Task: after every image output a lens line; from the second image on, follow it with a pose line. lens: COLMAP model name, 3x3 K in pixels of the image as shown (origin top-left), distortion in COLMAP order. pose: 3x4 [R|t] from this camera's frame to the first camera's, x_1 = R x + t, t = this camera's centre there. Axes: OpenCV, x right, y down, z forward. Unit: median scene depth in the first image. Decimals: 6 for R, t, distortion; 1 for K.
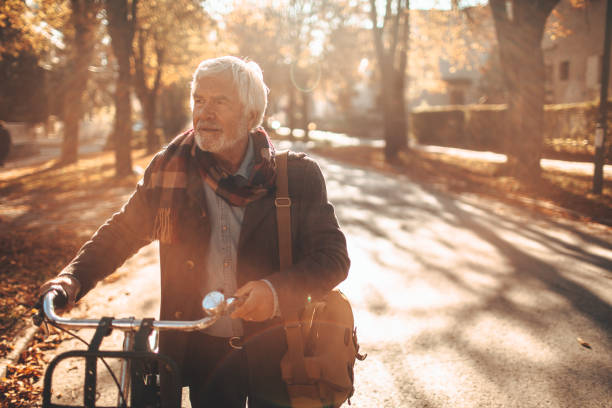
lens RADIAL K [[617.0, 0, 303.0], [0, 617.0, 208.3], [0, 0, 1]] dist [-0.023032, 0.000000]
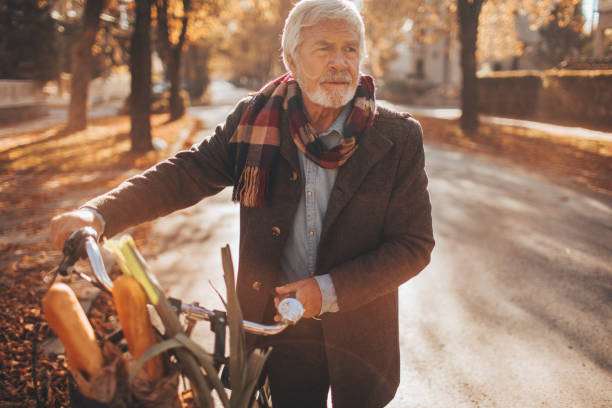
lens RADIAL K [[617.0, 0, 306.2], [0, 617.0, 206.2], [0, 0, 1]] dist [-0.023032, 0.000000]
pose [[0.999384, 0.025069, -0.024577, -0.051140], [-0.023741, 0.998317, 0.052912, -0.023367], [0.025862, -0.052296, 0.998297, 0.184152]]
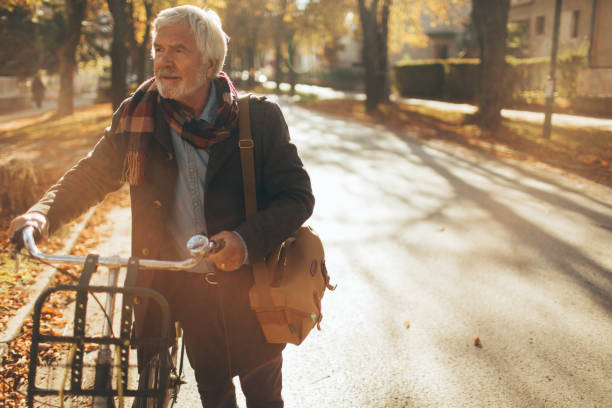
lens RADIAL K [[617.0, 0, 306.7], [0, 617.0, 213.5], [0, 0, 1]] dist [-0.023032, 0.000000]
pose [[0.999662, -0.005221, 0.025457, 0.003712], [0.003156, 0.996751, 0.080486, 0.010944], [-0.025795, -0.080379, 0.996431, -0.068361]]
